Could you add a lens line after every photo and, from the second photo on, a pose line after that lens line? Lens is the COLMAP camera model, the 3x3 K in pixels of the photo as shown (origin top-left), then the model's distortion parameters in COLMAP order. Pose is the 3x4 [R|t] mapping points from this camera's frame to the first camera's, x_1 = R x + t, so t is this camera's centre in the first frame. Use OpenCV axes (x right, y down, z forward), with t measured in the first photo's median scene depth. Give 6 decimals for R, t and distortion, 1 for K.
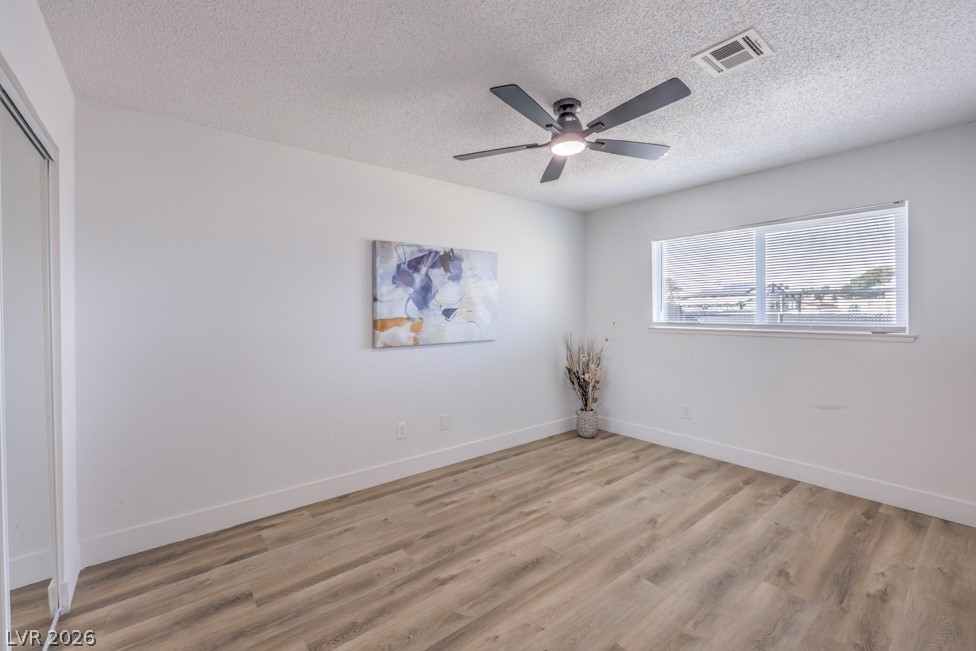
lens RADIAL K [[414.3, 0, 496.0], [0, 414.3, 325.8], [0, 0, 1]] dist [0.000283, 0.000072]
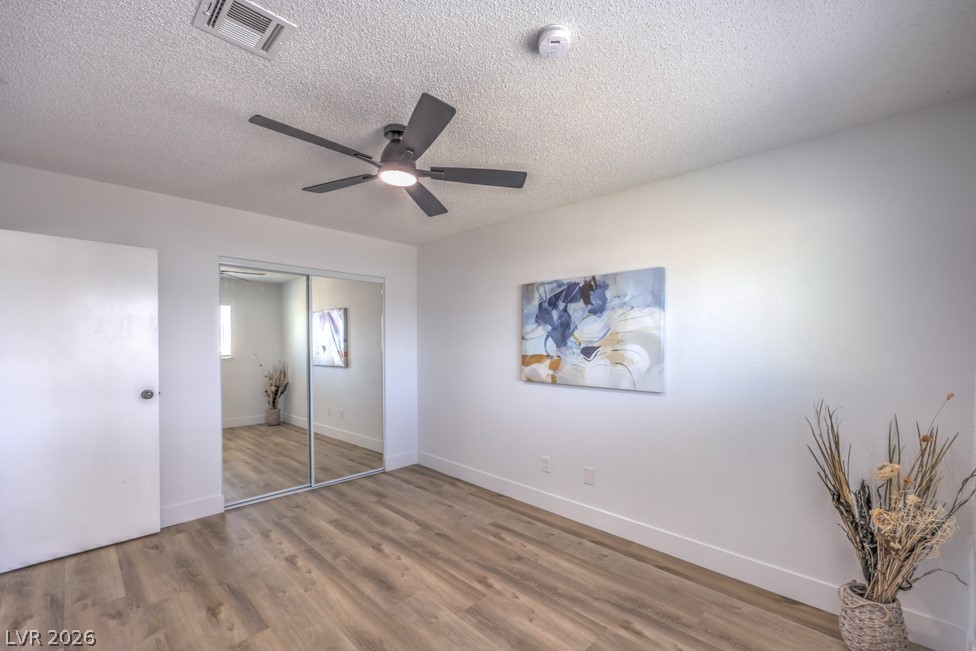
lens RADIAL K [[407.2, 0, 489.1], [0, 407.2, 361.2], [0, 0, 1]] dist [-0.000939, -0.000015]
pose [[0.111414, 0.057145, -0.992130, 0.755700], [-0.036990, 0.997892, 0.053323, -0.052214], [0.993085, 0.030758, 0.113293, 0.744870]]
